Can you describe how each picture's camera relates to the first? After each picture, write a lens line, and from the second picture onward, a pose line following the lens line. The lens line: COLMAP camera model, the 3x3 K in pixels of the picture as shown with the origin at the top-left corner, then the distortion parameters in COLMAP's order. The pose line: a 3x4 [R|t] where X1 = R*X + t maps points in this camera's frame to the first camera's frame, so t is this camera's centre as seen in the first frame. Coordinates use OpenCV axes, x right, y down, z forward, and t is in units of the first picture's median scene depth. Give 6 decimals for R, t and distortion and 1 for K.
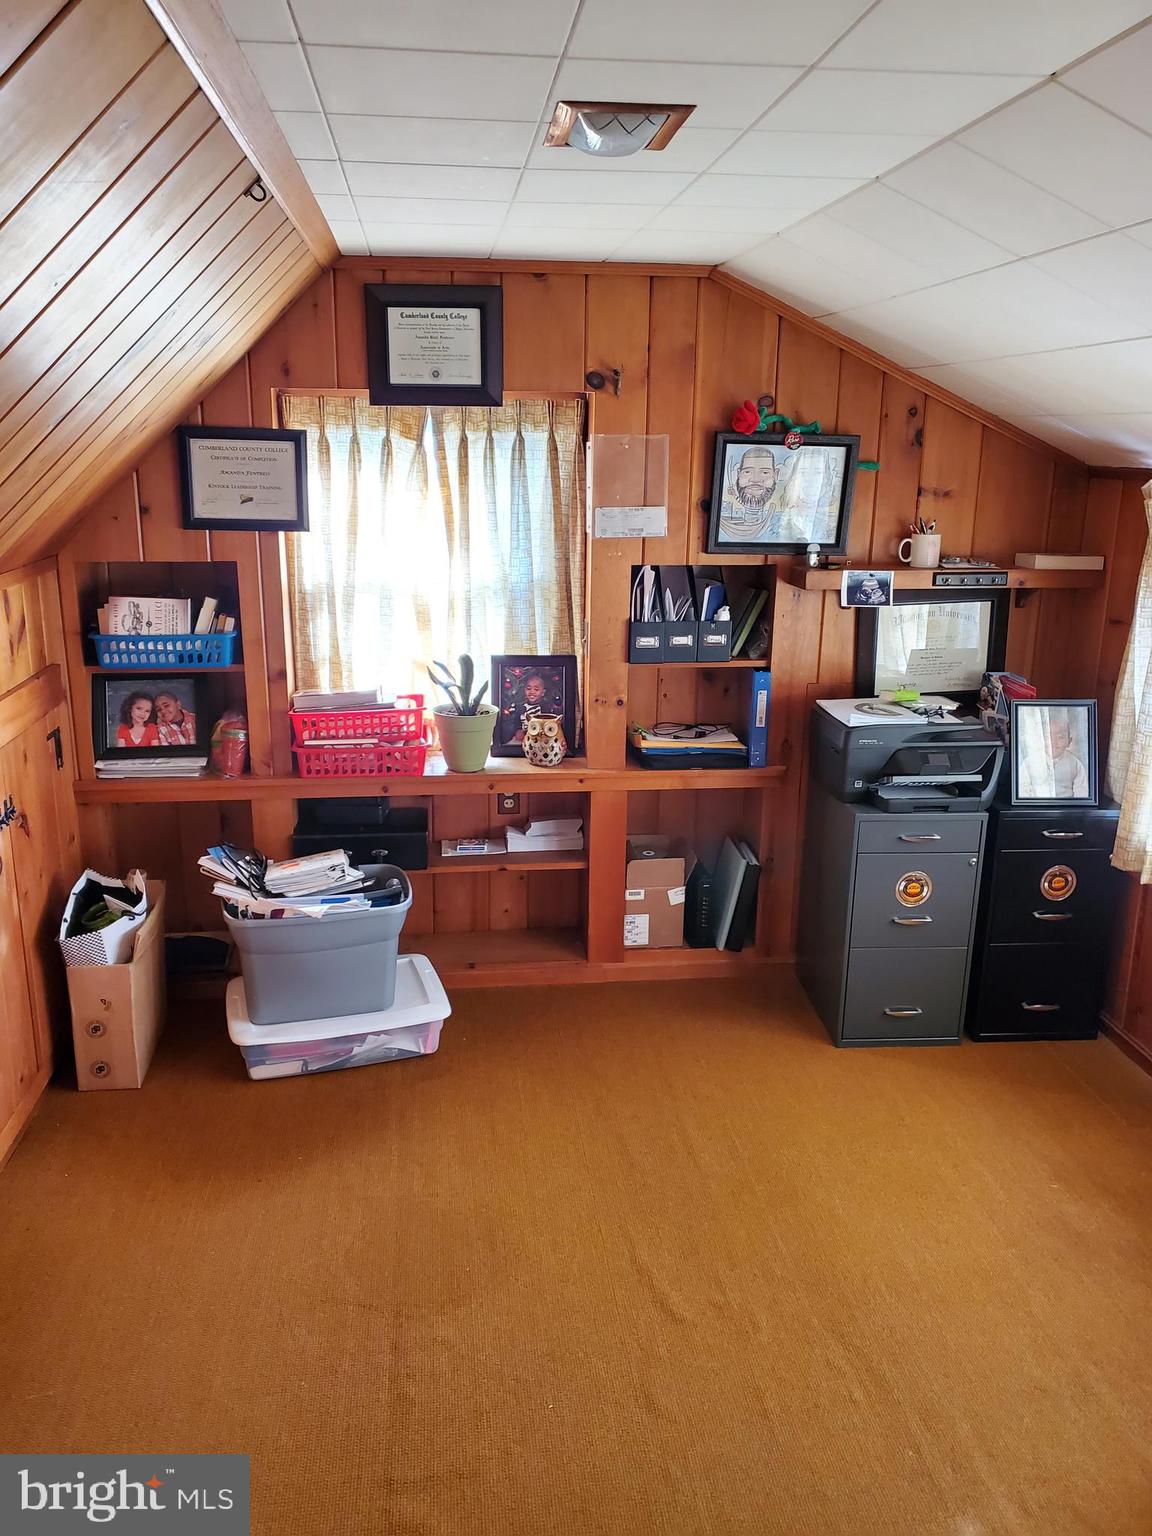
lens RADIAL K [[1212.7, 0, 572.3], [0, 1212.7, 777.8], [0, 0, 1]] dist [0.017294, -0.001069]
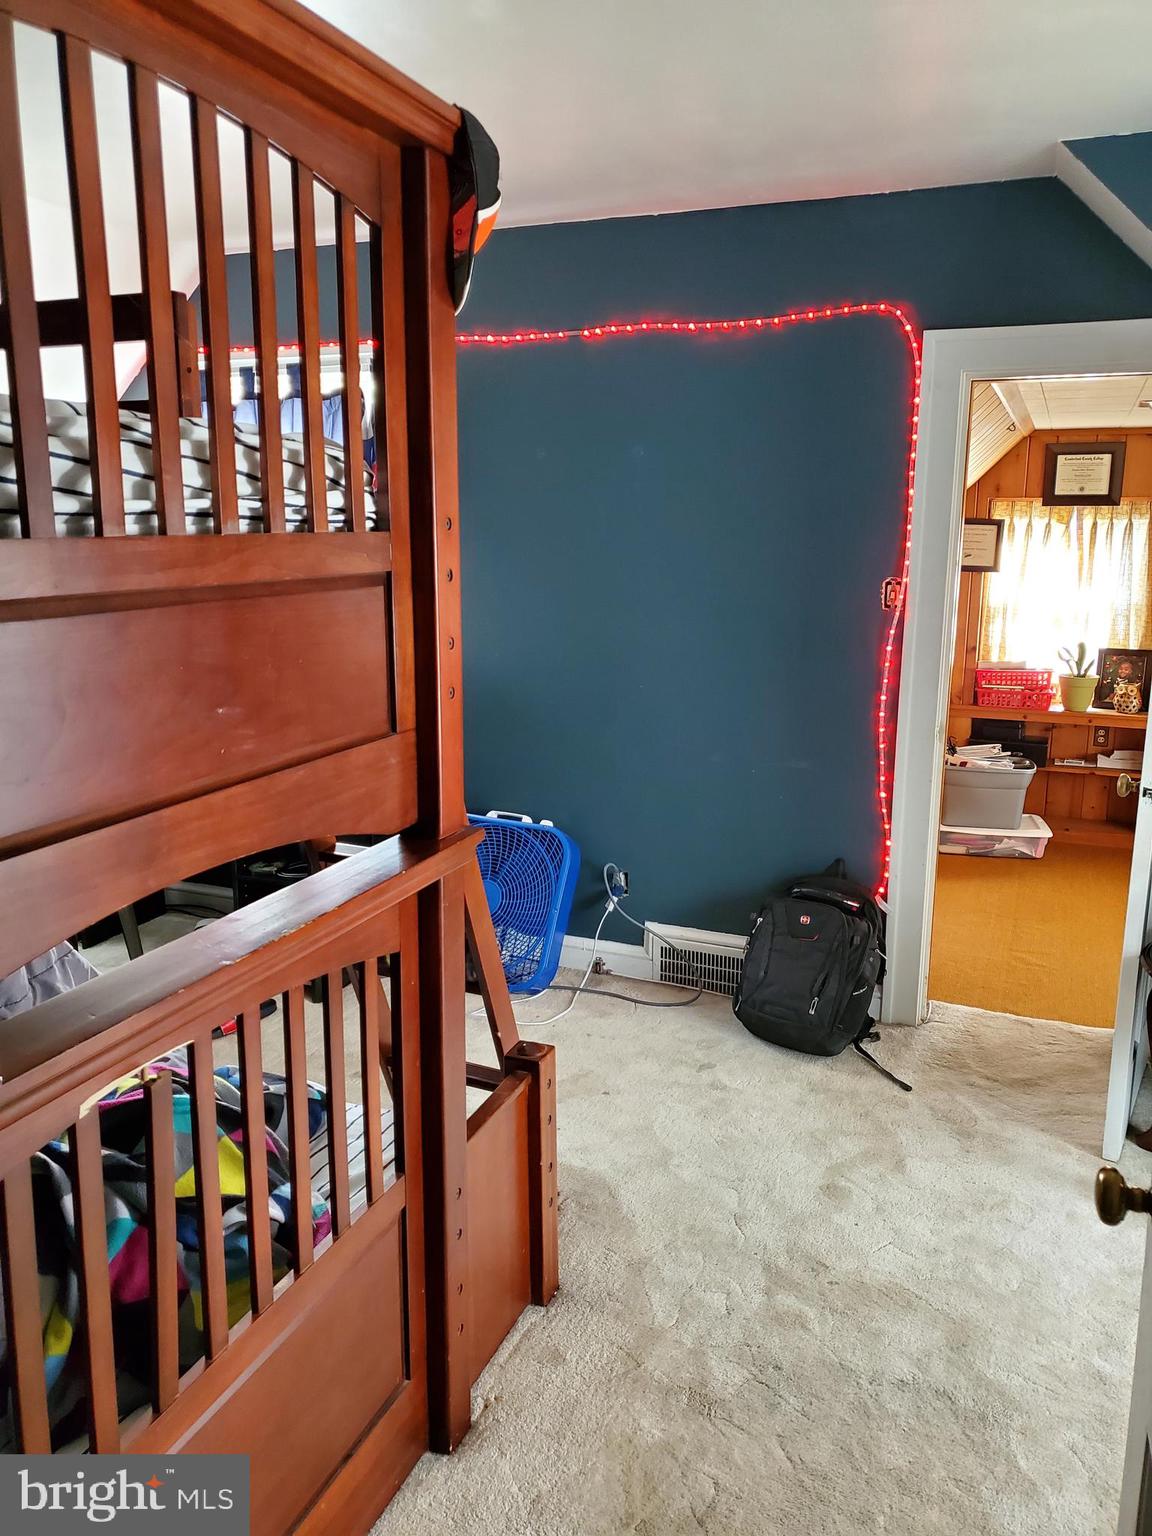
lens RADIAL K [[1212.7, 0, 560.1], [0, 1212.7, 760.2], [0, 0, 1]] dist [0.017294, -0.001069]
pose [[0.878378, 0.090534, -0.469315, 0.089952], [-0.125053, 0.991225, -0.042838, 0.235995], [0.461318, 0.096317, 0.881991, -0.887865]]
